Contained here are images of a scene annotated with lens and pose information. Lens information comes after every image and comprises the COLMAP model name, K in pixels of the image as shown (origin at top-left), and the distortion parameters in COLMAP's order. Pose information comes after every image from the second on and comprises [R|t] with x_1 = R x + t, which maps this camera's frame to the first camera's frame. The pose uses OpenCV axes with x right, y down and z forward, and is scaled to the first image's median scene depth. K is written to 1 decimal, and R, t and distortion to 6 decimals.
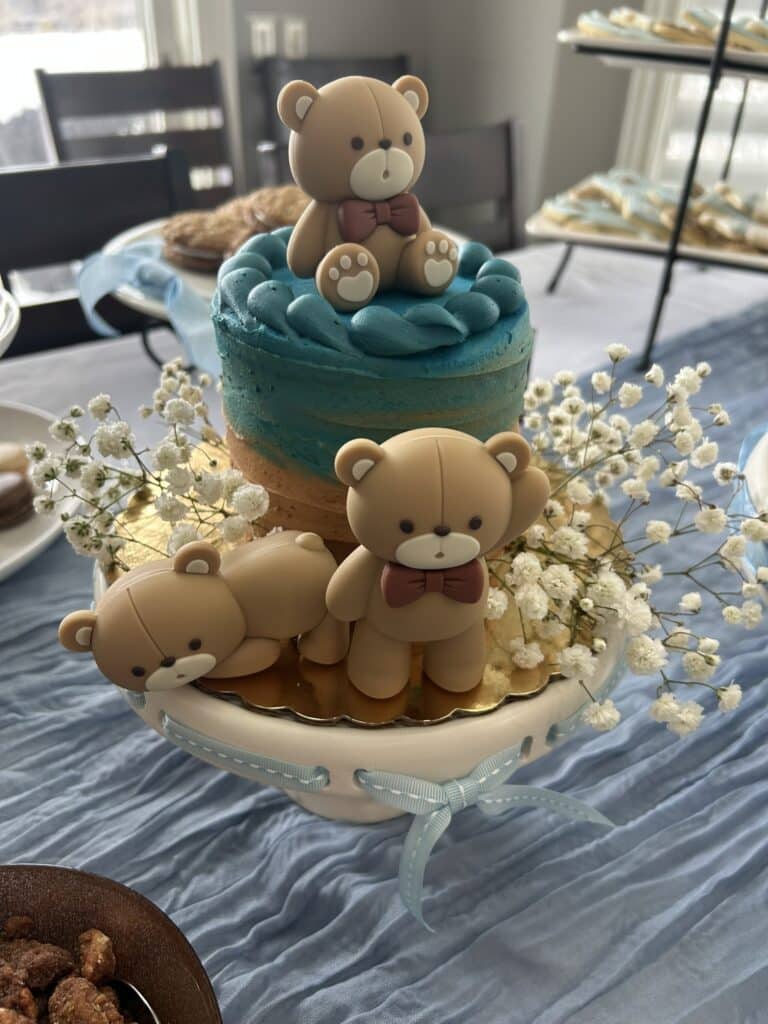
lens RADIAL K [[787.5, 0, 391.6], [0, 787.5, 525.9], [0, 0, 1]] dist [0.049243, -0.070225]
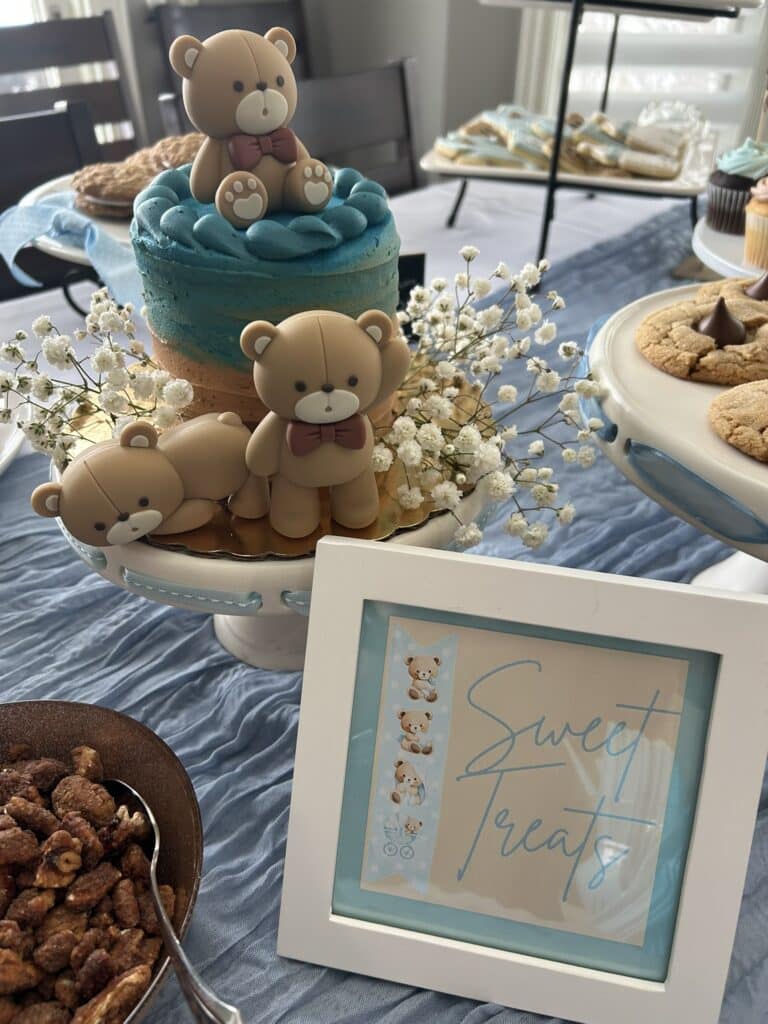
lens RADIAL K [[773.3, 0, 380.5], [0, 773.3, 515.8], [0, 0, 1]] dist [0.035989, -0.030336]
pose [[0.994623, -0.080937, 0.064610, 0.037214], [0.077421, 0.995470, 0.055188, 0.110677], [-0.068784, -0.049889, 0.996383, -0.214496]]
